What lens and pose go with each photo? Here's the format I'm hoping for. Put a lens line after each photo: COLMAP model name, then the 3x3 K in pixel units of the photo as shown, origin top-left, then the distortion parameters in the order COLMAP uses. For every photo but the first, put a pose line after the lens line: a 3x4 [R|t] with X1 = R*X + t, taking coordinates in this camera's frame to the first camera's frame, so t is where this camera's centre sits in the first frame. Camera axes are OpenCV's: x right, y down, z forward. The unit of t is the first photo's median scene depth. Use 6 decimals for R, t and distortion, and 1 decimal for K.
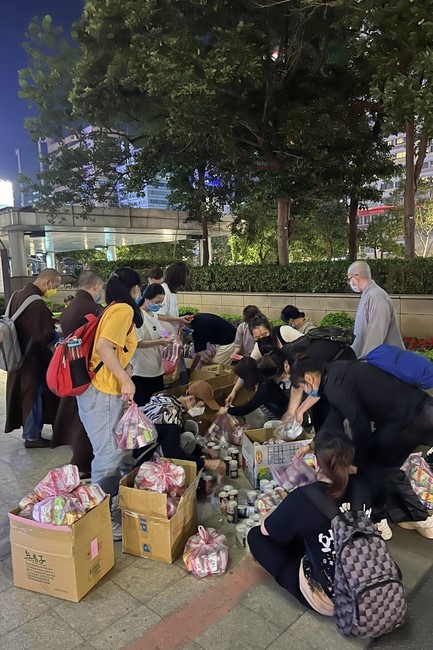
lens RADIAL K [[485.9, 0, 227.9], [0, 485.9, 326.3], [0, 0, 1]] dist [0.103638, -0.116294]
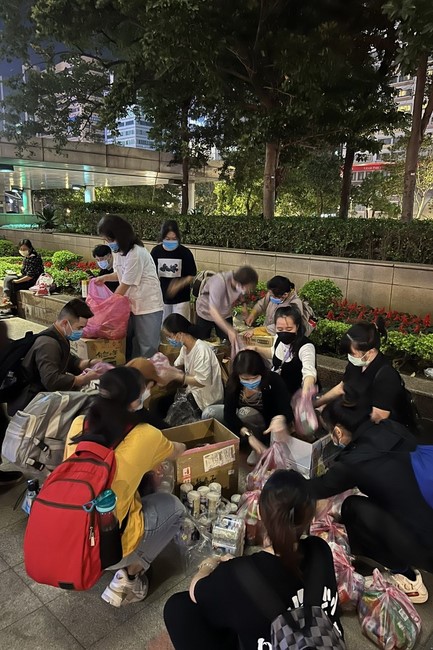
lens RADIAL K [[486.9, 0, 216.5], [0, 486.9, 325.0], [0, 0, 1]] dist [0.079095, -0.116744]
pose [[0.998102, 0.059694, 0.015107, 0.011551], [-0.060884, 0.993403, 0.097179, -0.008217], [-0.009206, -0.097915, 0.995152, 0.050689]]
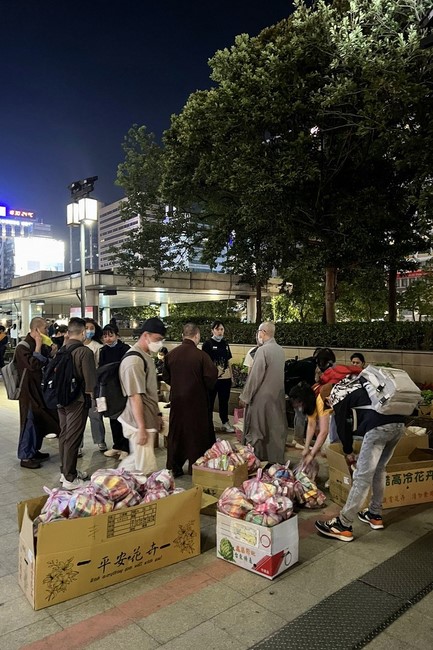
lens RADIAL K [[486.9, 0, 216.5], [0, 486.9, 325.0], [0, 0, 1]] dist [0.079095, -0.116744]
pose [[0.995469, 0.026194, -0.091403, -0.032873], [-0.036910, 0.992376, -0.117587, 0.014335], [0.087626, 0.120428, 0.988847, -0.107892]]
